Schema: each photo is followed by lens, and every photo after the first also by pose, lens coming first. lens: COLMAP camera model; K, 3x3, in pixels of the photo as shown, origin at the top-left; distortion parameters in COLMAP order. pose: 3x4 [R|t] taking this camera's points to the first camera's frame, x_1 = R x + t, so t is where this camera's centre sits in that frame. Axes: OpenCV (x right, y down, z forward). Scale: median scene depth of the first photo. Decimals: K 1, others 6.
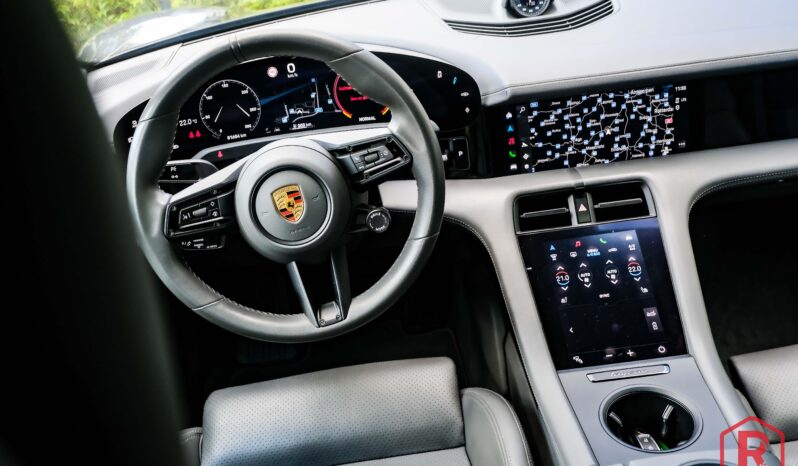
lens RADIAL K [[769.2, 0, 399.3], [0, 769.2, 234.7], [0, 0, 1]] dist [0.000558, 0.000000]
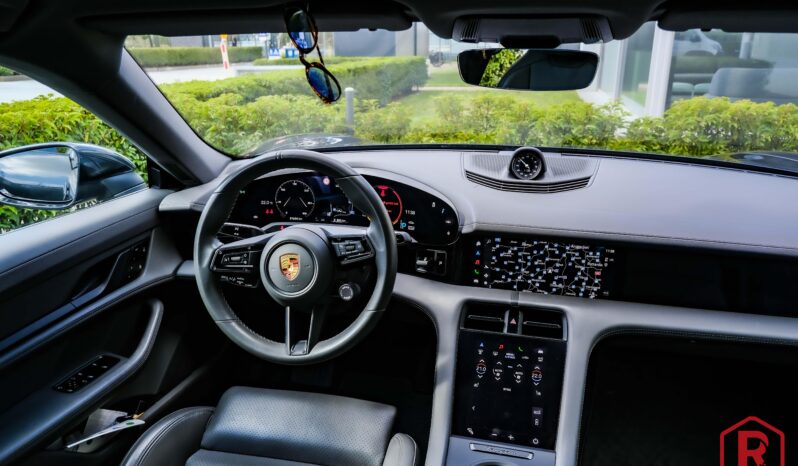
lens RADIAL K [[584.0, 0, 399.0], [0, 584.0, 230.5], [0, 0, 1]] dist [-0.007952, -0.001103]
pose [[0.953950, 0.206112, -0.217939, 0.240454], [-0.237001, 0.963250, -0.126412, -0.012217], [0.183874, 0.172242, 0.967741, -0.043914]]
